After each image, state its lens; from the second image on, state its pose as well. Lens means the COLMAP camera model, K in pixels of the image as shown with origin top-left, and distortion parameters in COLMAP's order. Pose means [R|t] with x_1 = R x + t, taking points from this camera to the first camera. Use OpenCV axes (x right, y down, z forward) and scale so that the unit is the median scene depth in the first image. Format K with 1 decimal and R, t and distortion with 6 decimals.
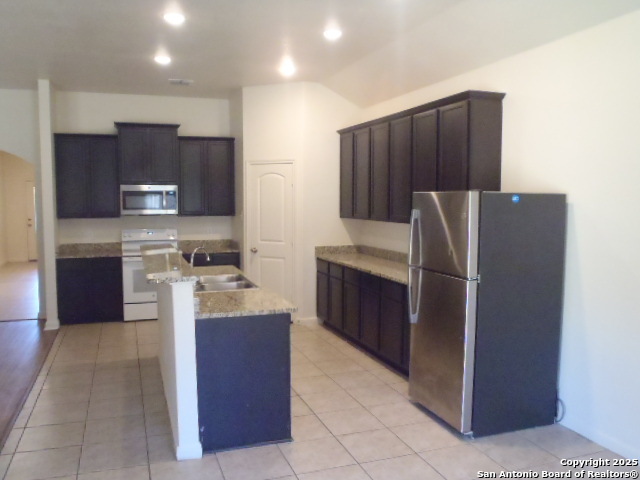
lens RADIAL K [[541.7, 0, 318.6], [0, 541.7, 237.8], [0, 0, 1]] dist [-0.070283, 0.046884]
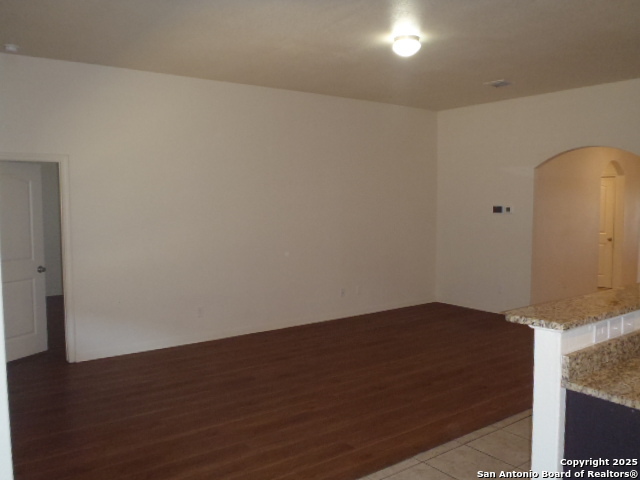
lens RADIAL K [[541.7, 0, 325.5], [0, 541.7, 236.3], [0, 0, 1]] dist [-0.070283, 0.046884]
pose [[0.302586, 0.065410, -0.950875, 0.139232], [-0.071297, 0.996401, 0.045853, -0.020559], [0.950452, 0.053920, 0.306160, 0.241385]]
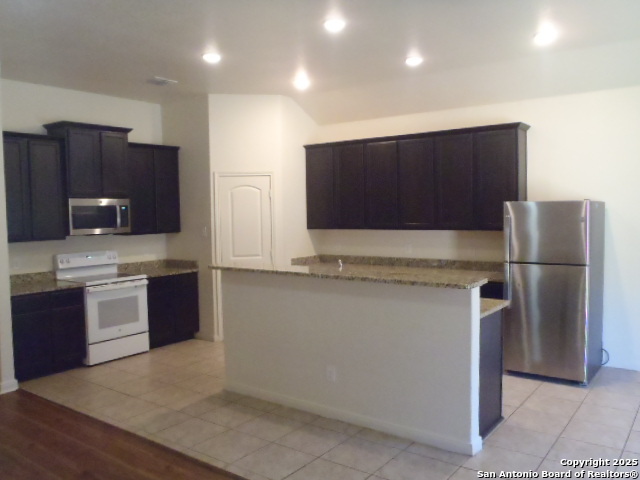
lens RADIAL K [[541.7, 0, 316.4], [0, 541.7, 239.9], [0, 0, 1]] dist [-0.070283, 0.046884]
pose [[0.835063, -0.045567, 0.548264, -0.510911], [0.058532, 0.998266, -0.006182, -0.009861], [-0.547032, 0.037254, 0.836282, 0.128180]]
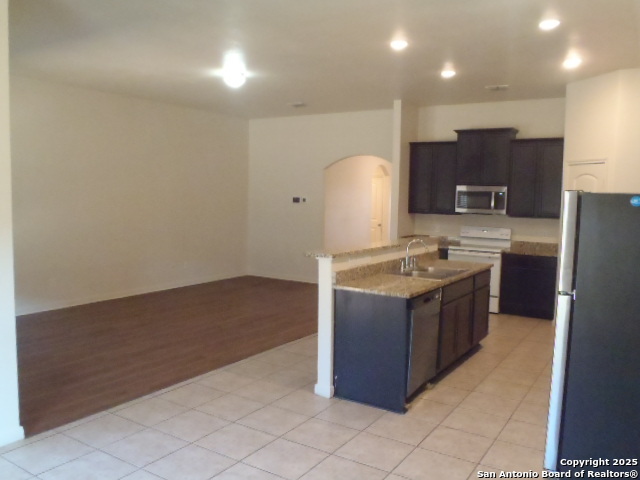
lens RADIAL K [[541.7, 0, 323.0], [0, 541.7, 242.0], [0, 0, 1]] dist [-0.070283, 0.046884]
pose [[0.620439, 0.083222, -0.779827, 0.352832], [-0.081944, 0.995790, 0.041074, -0.004672], [0.779962, 0.038418, 0.624647, 0.084041]]
